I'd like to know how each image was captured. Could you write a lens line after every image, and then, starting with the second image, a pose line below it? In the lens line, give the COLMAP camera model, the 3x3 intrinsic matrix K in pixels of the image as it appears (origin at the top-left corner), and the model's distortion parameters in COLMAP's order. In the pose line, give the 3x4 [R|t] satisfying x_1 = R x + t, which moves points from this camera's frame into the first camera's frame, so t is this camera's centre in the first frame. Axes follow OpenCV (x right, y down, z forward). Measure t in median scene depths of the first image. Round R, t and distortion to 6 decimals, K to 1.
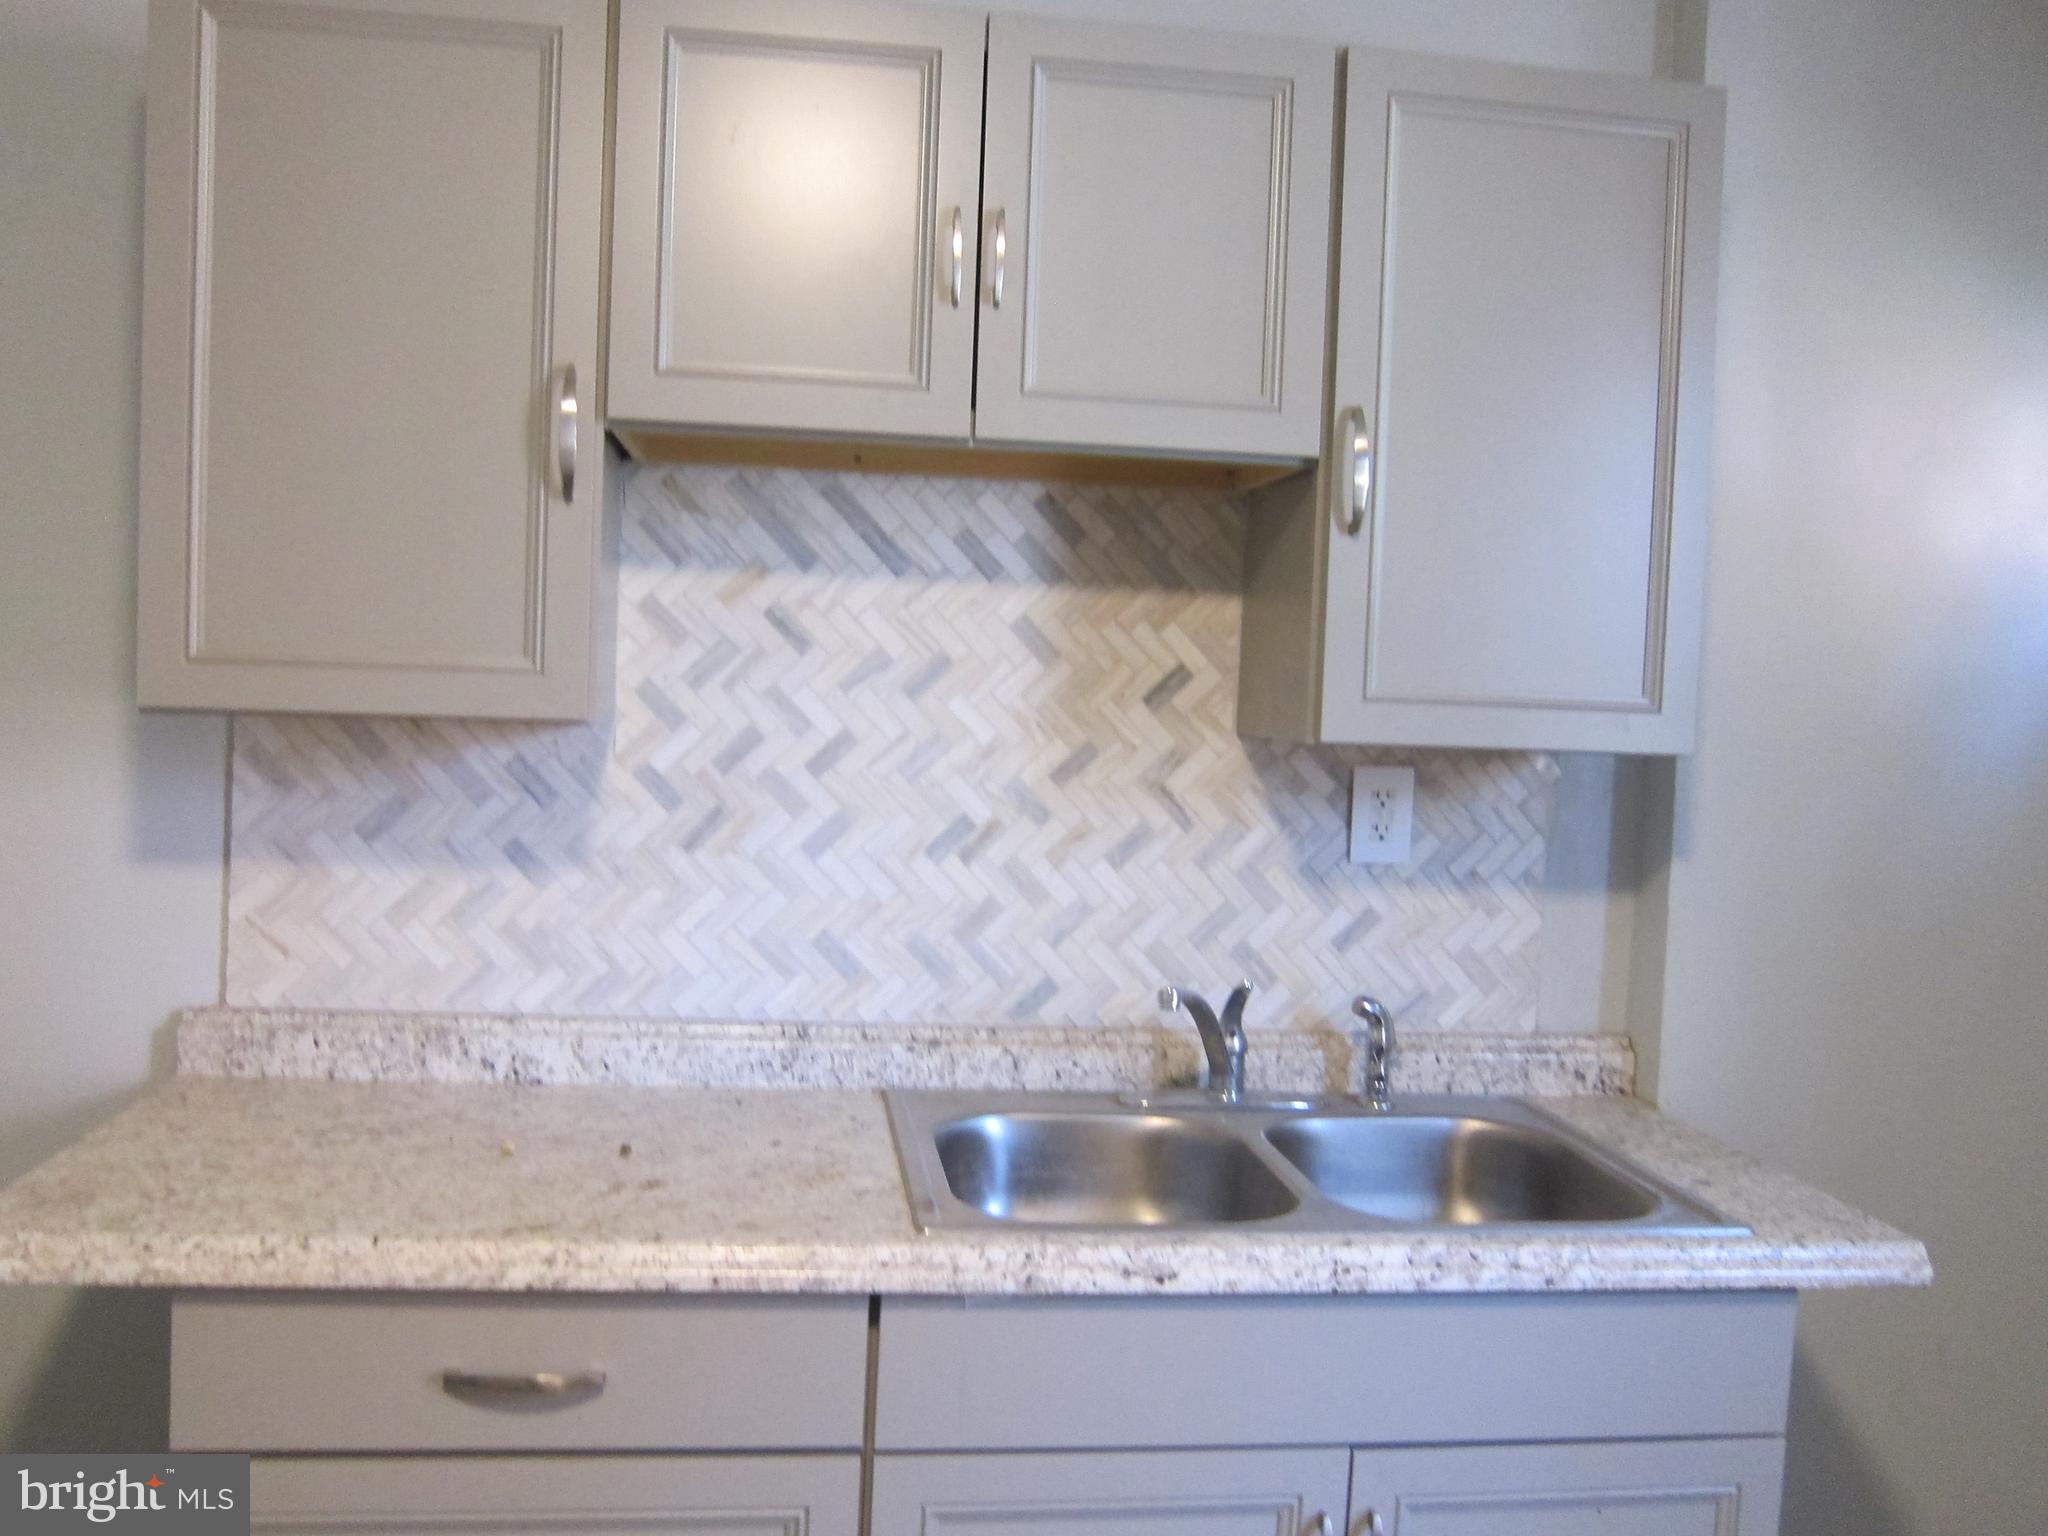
lens RADIAL K [[1722.0, 0, 1019.6], [0, 1722.0, 778.2], [0, 0, 1]] dist [-0.041017, 0.007689]
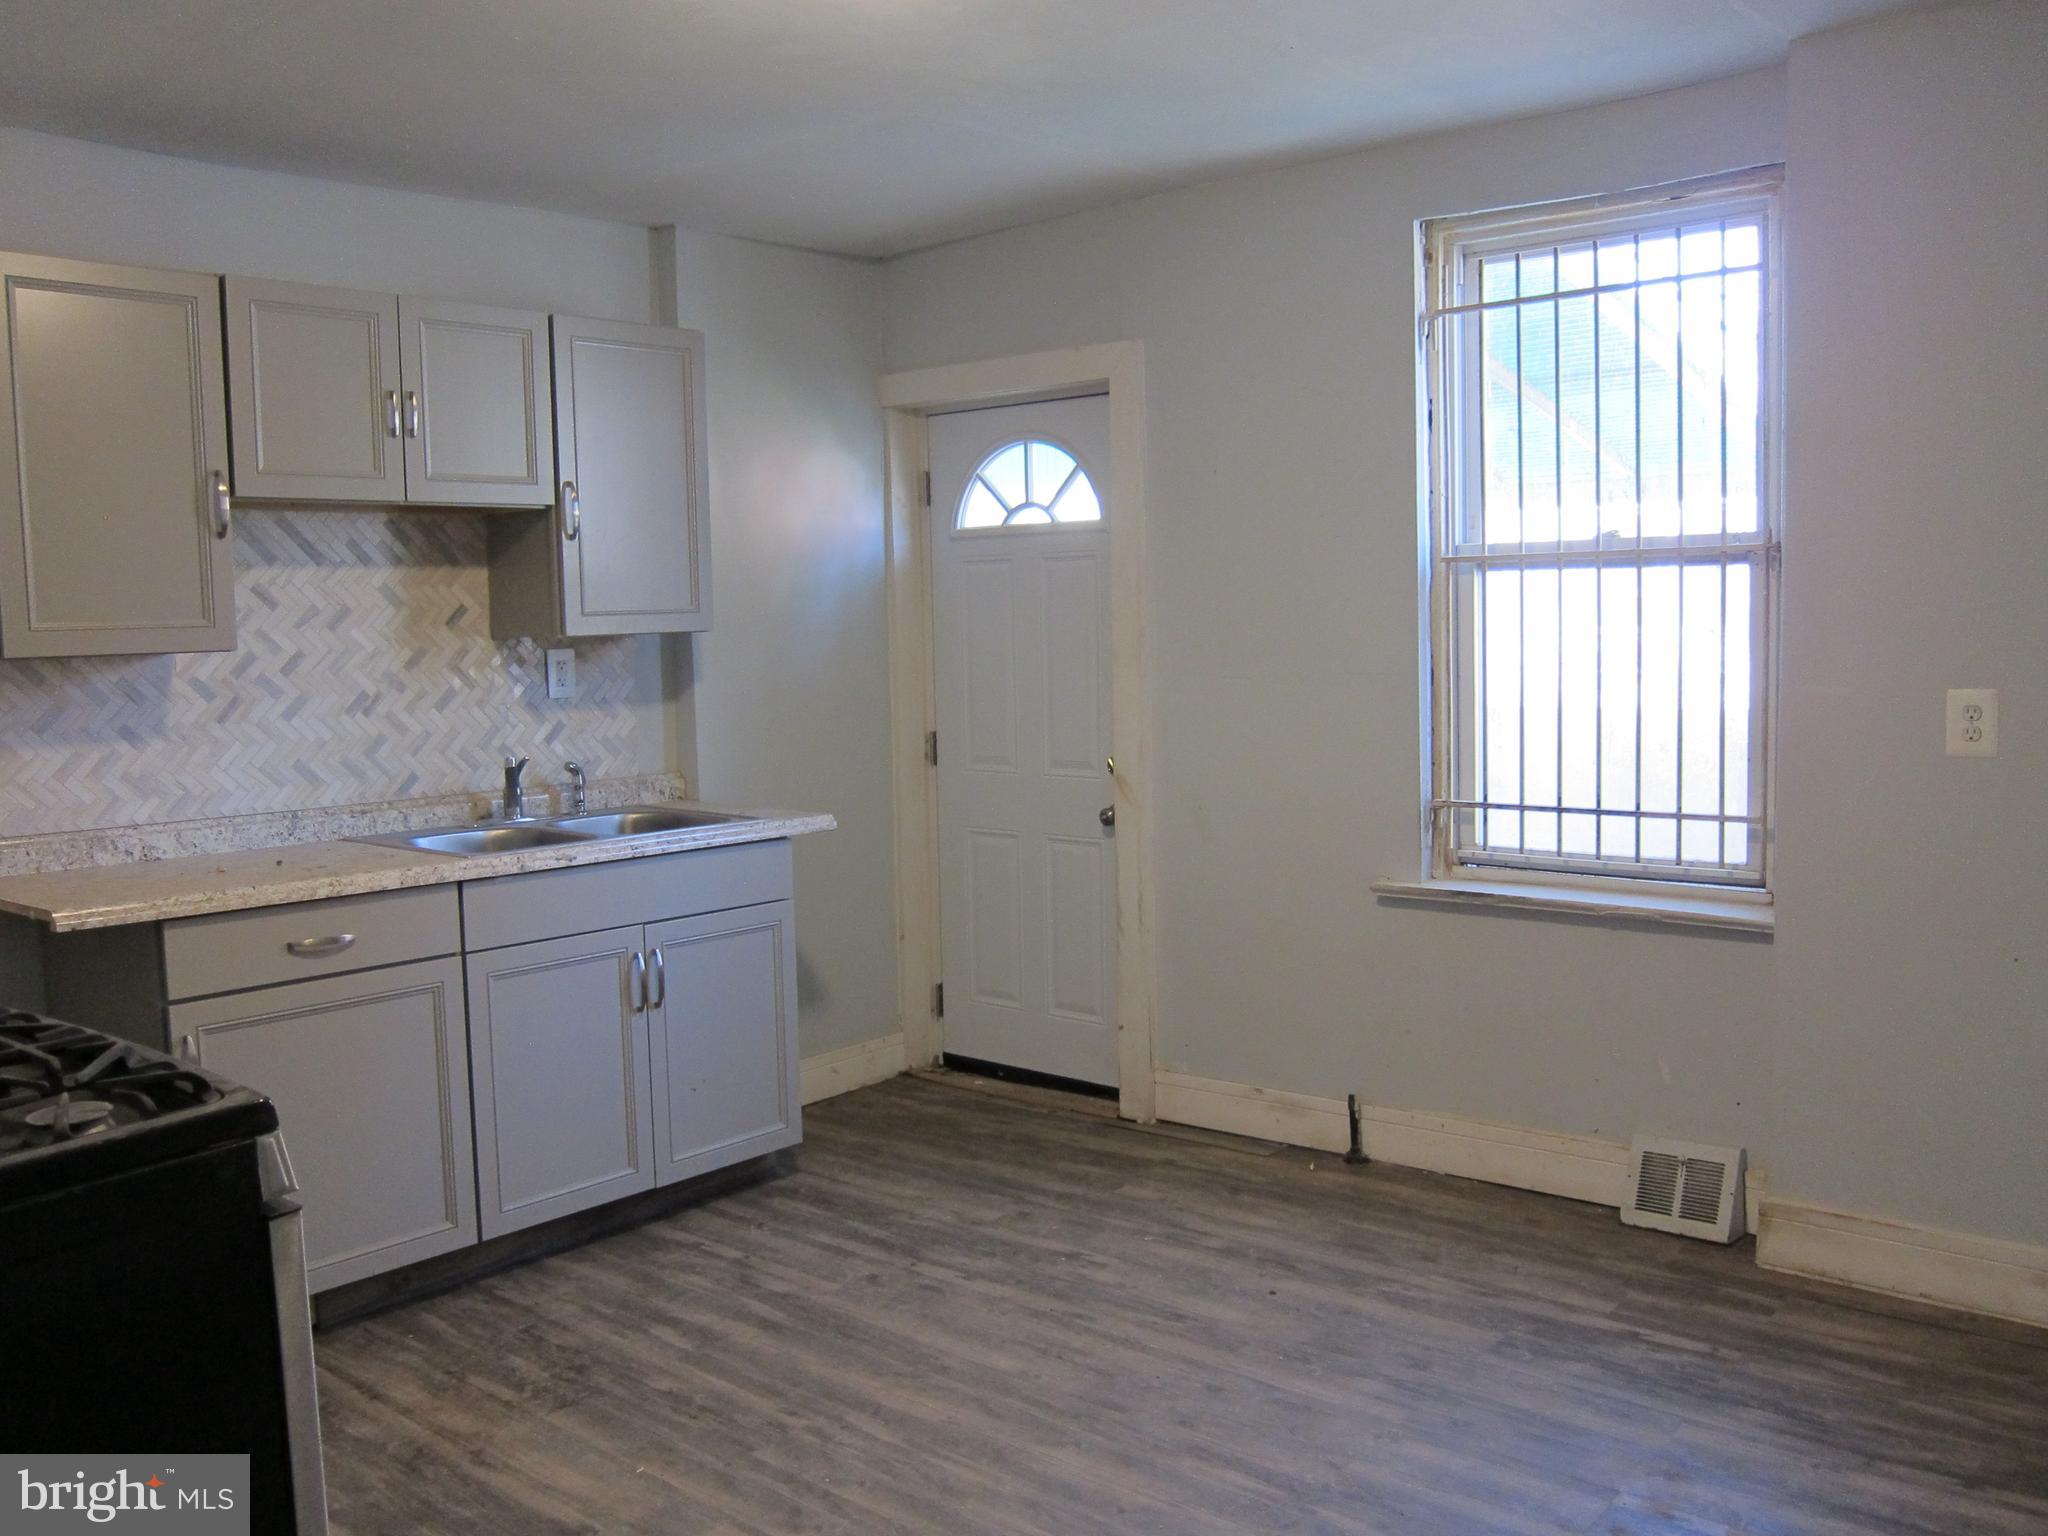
lens RADIAL K [[1722.0, 0, 1019.6], [0, 1722.0, 778.2], [0, 0, 1]] dist [-0.041017, 0.007689]
pose [[0.758223, -0.120819, 0.640703, -0.708299], [0.090764, 0.992672, 0.079777, 0.032589], [-0.645647, -0.002336, 0.763633, -0.905874]]
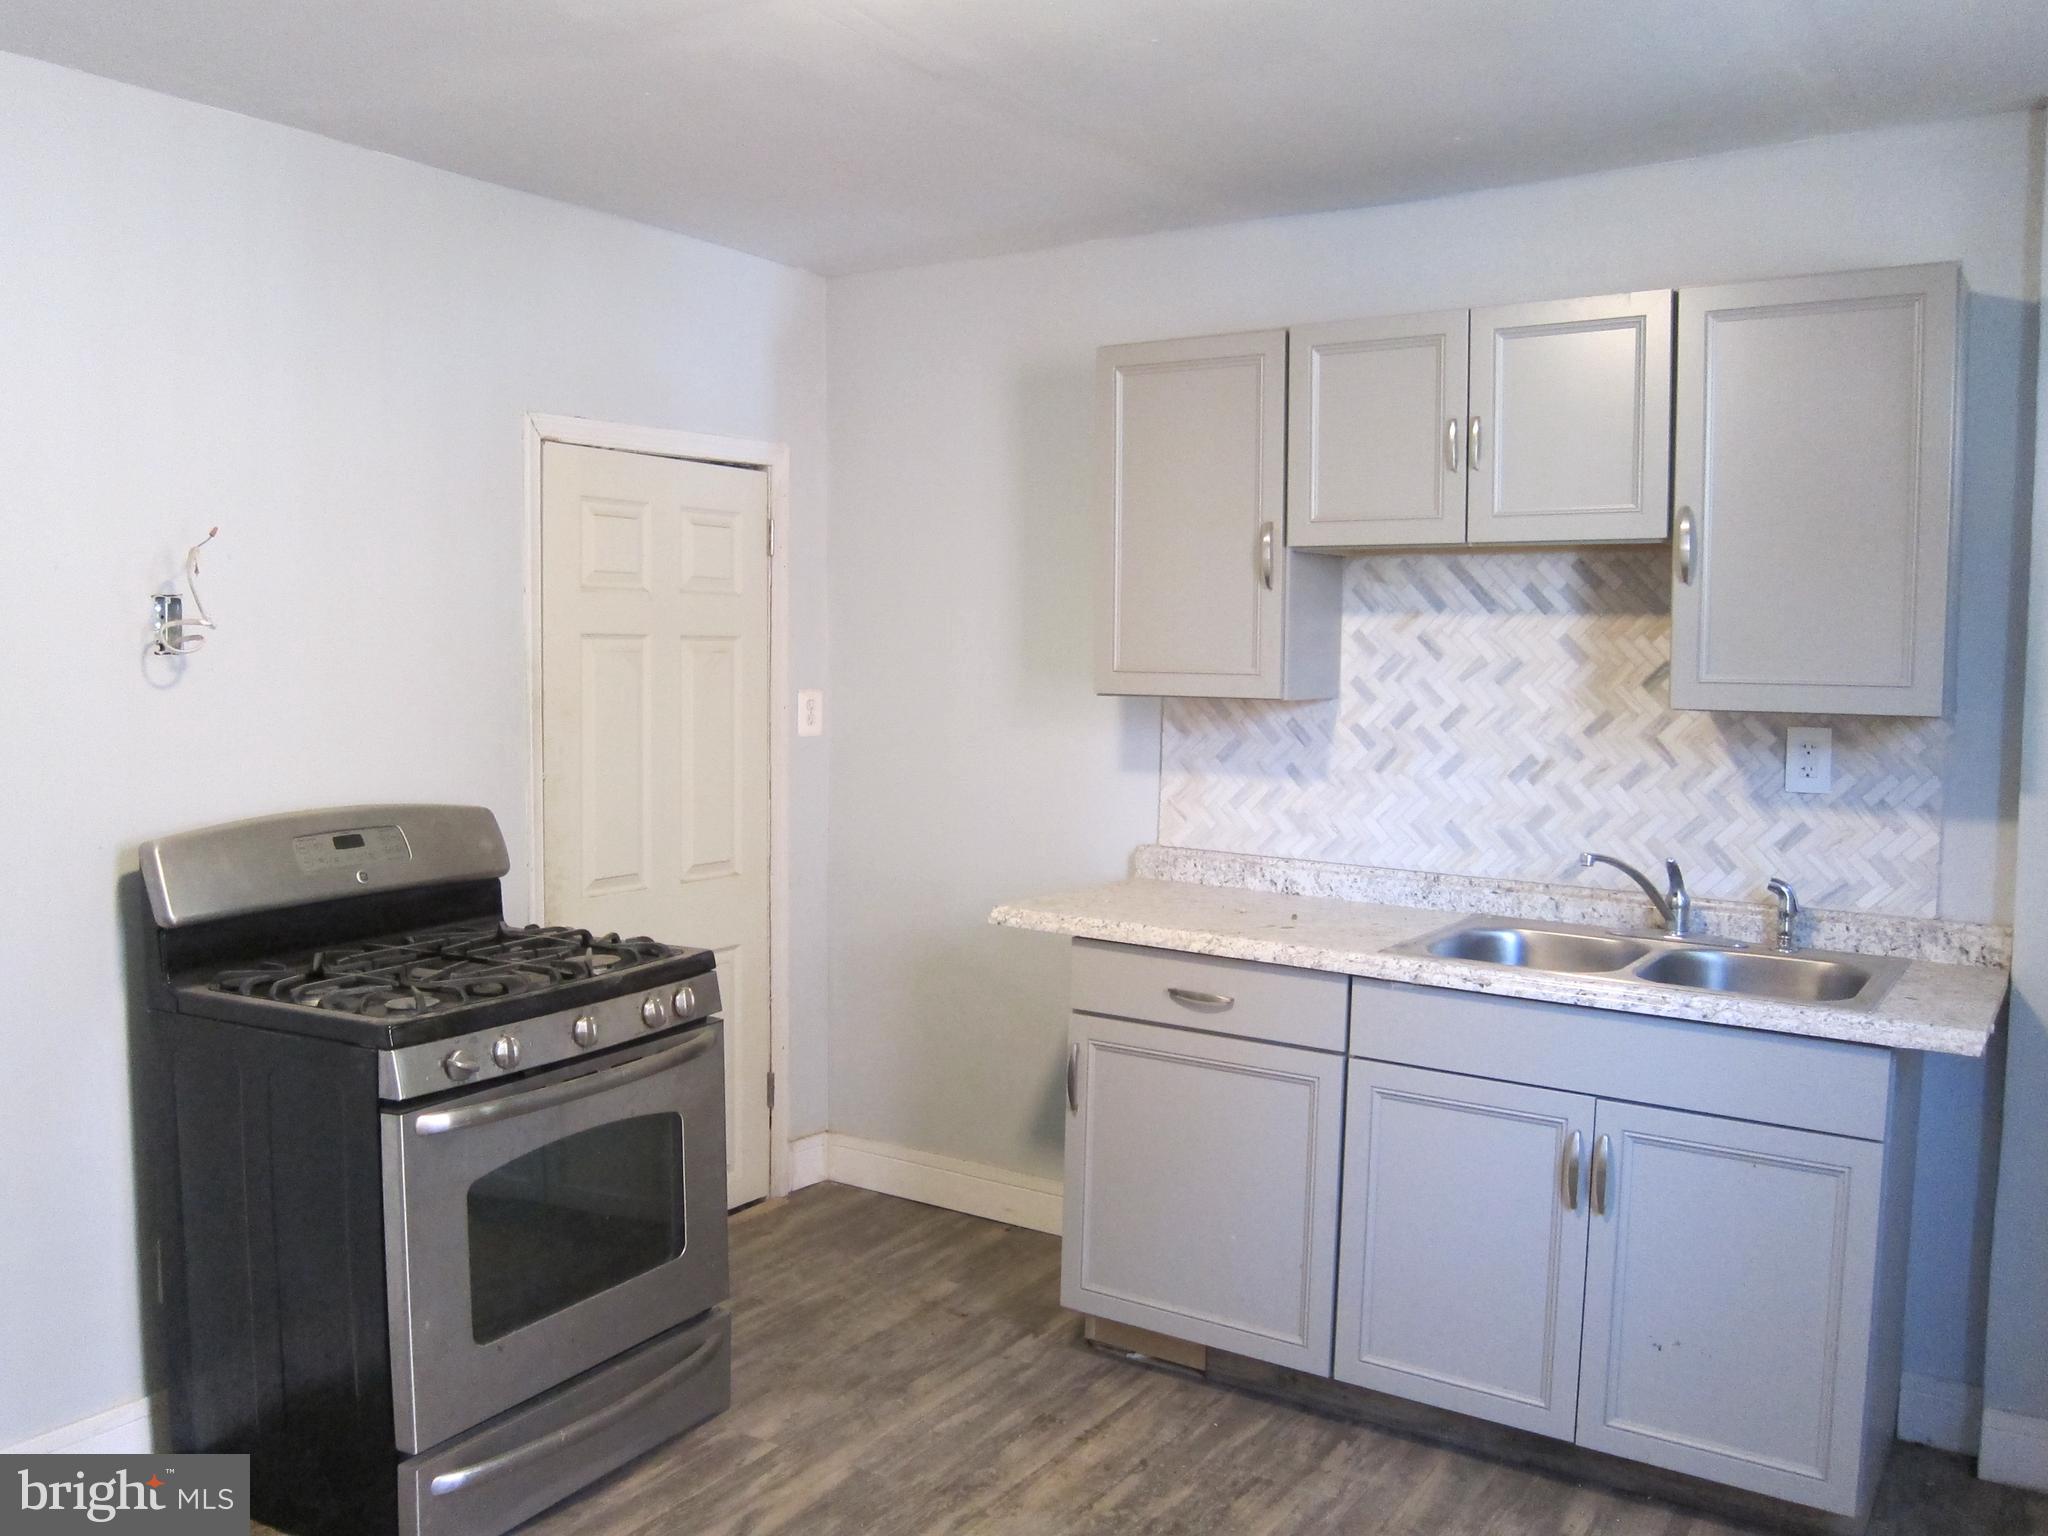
lens RADIAL K [[1722.0, 0, 1019.6], [0, 1722.0, 778.2], [0, 0, 1]] dist [-0.041017, 0.007689]
pose [[0.745523, 0.022638, -0.666095, 0.713715], [-0.020912, 0.999725, 0.010571, 0.037232], [0.666152, 0.006048, 0.745792, -0.574768]]
